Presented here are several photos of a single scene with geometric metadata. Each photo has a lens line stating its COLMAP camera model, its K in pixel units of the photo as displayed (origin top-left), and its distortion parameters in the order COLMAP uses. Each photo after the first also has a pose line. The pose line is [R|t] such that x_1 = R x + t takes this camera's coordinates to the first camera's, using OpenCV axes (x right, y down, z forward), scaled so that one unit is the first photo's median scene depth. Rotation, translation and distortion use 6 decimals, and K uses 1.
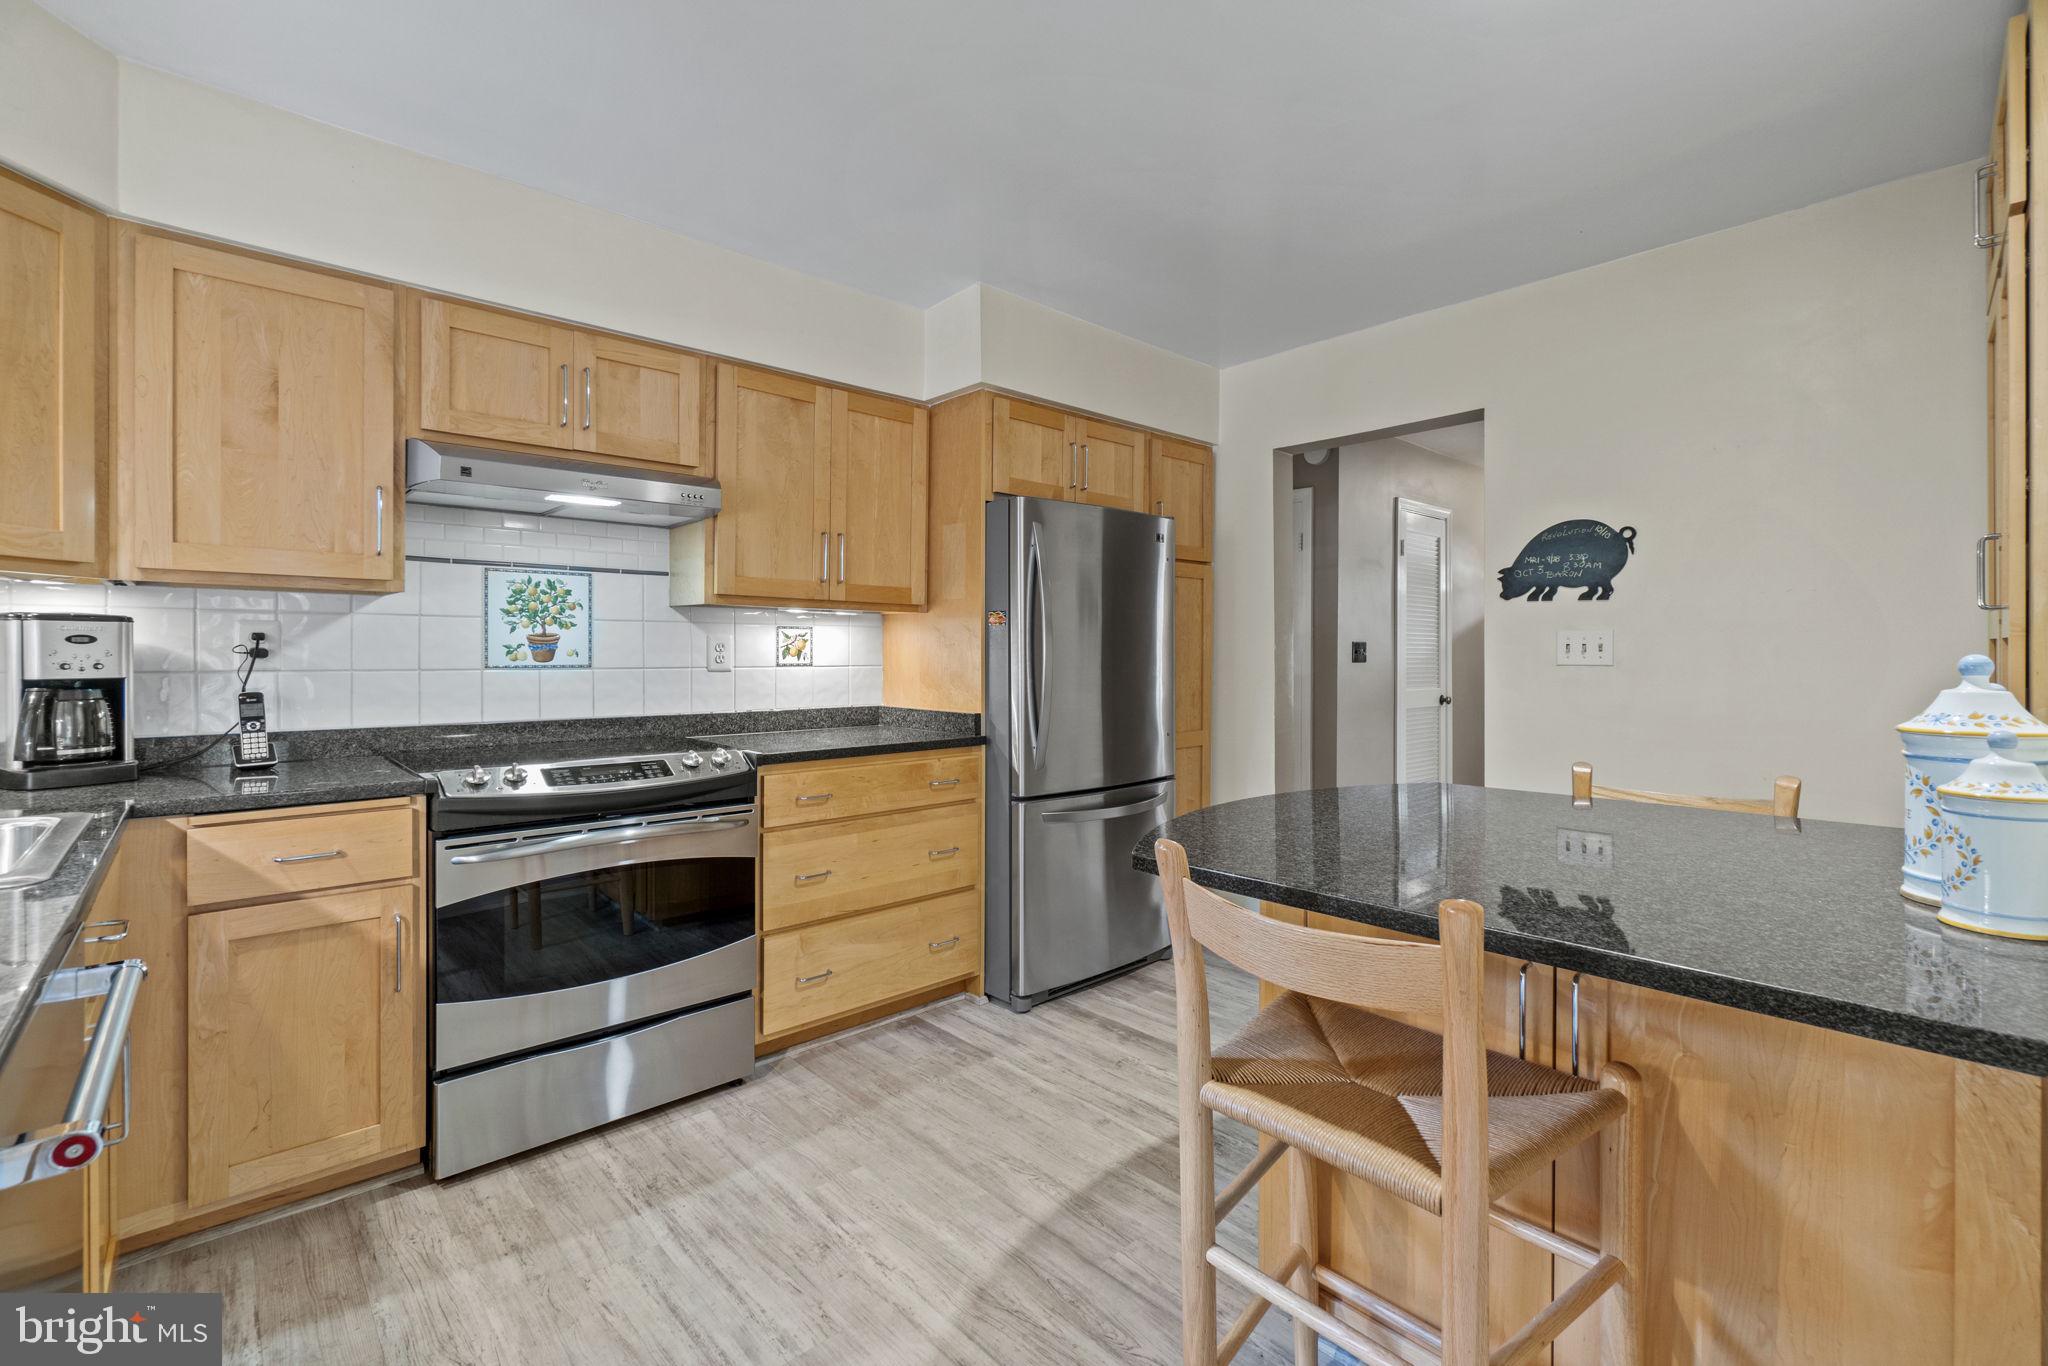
lens RADIAL K [[903.6, 0, 1002.1], [0, 903.6, 668.8], [0, 0, 1]] dist [-0.001185, -0.000214]
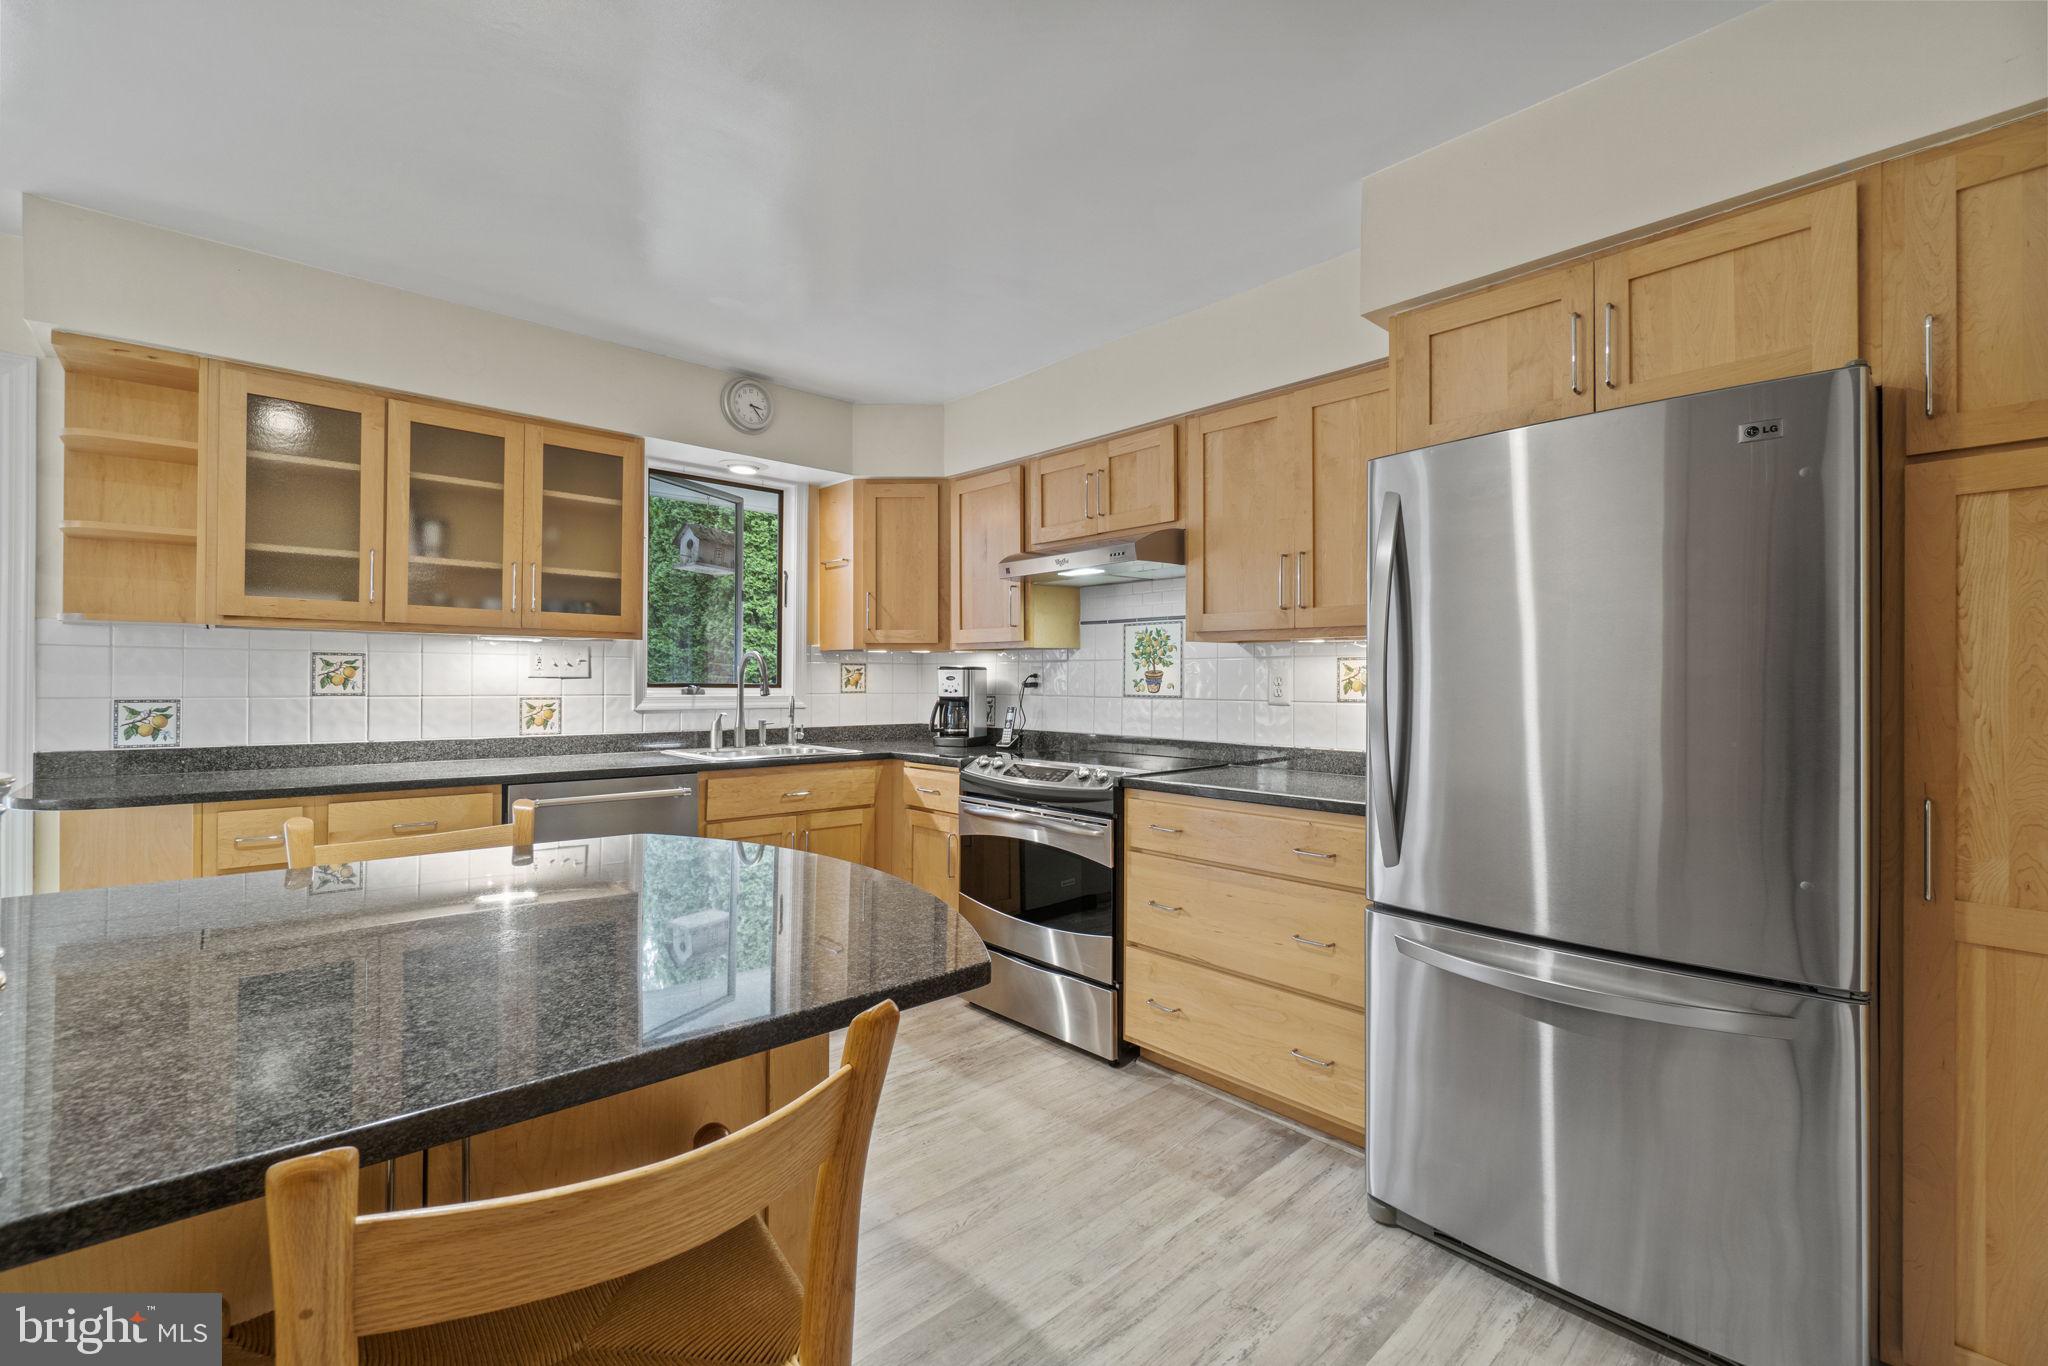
lens RADIAL K [[880.5, 0, 1024.0], [0, 880.5, 683.0], [0, 0, 1]] dist [-0.001810, -0.000406]
pose [[0.016293, -0.001881, -0.999865, 0.802265], [-0.025045, 0.999684, -0.002289, -0.015008], [0.999554, 0.025079, 0.016240, 0.848019]]
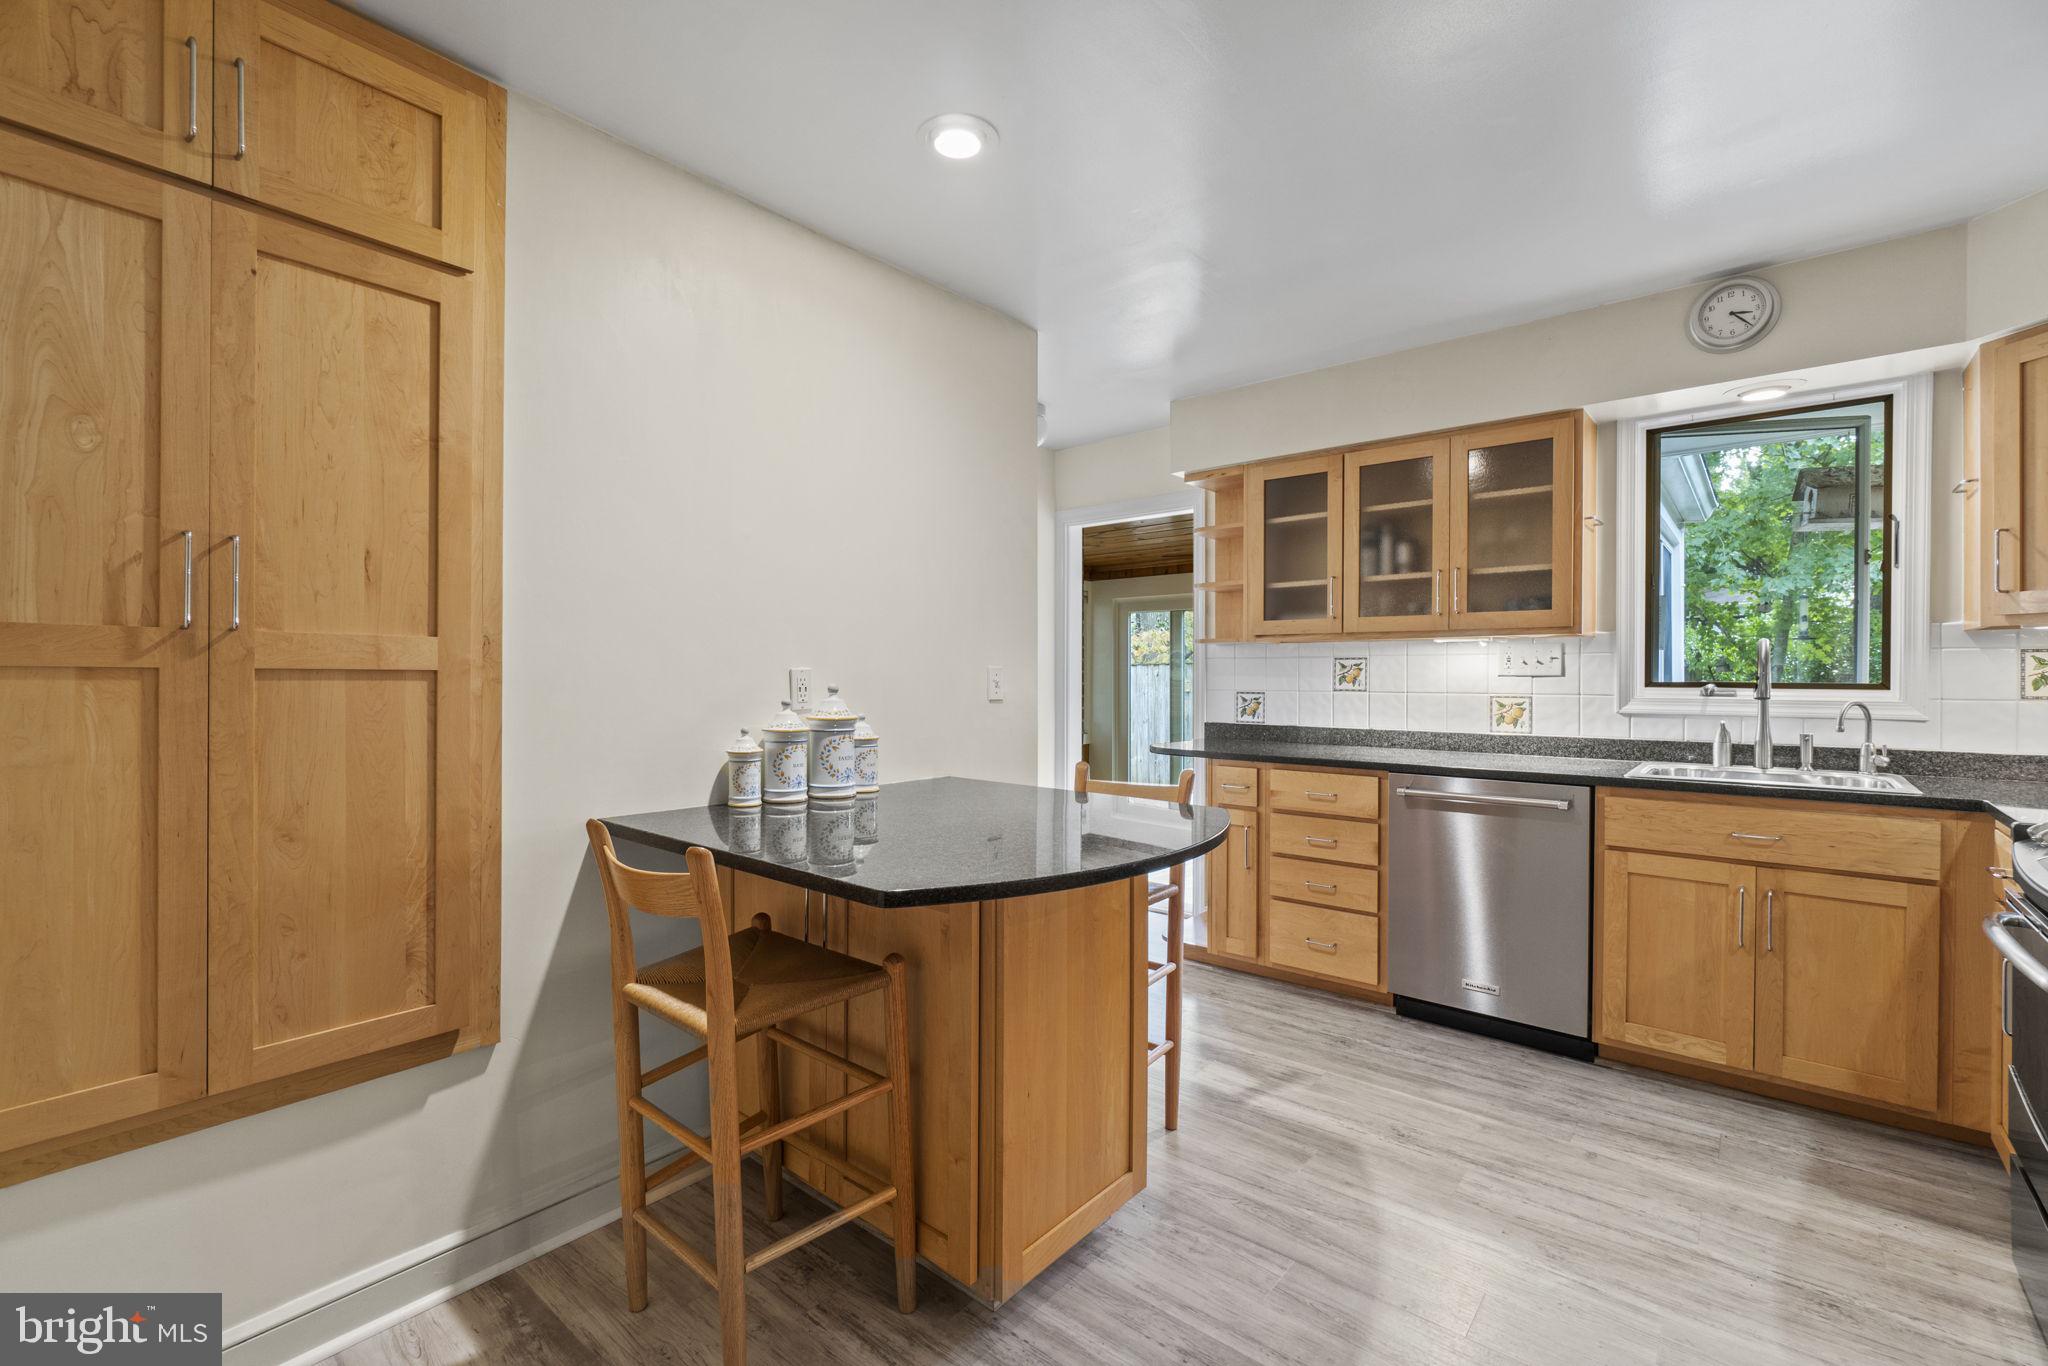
lens RADIAL K [[880.5, 0, 1024.0], [0, 880.5, 683.0], [0, 0, 1]] dist [-0.001810, -0.000406]
pose [[-0.988855, -0.004304, -0.148823, 0.396567], [-0.008200, 0.999639, 0.025572, -0.025744], [0.148659, 0.026508, -0.988533, 1.351546]]
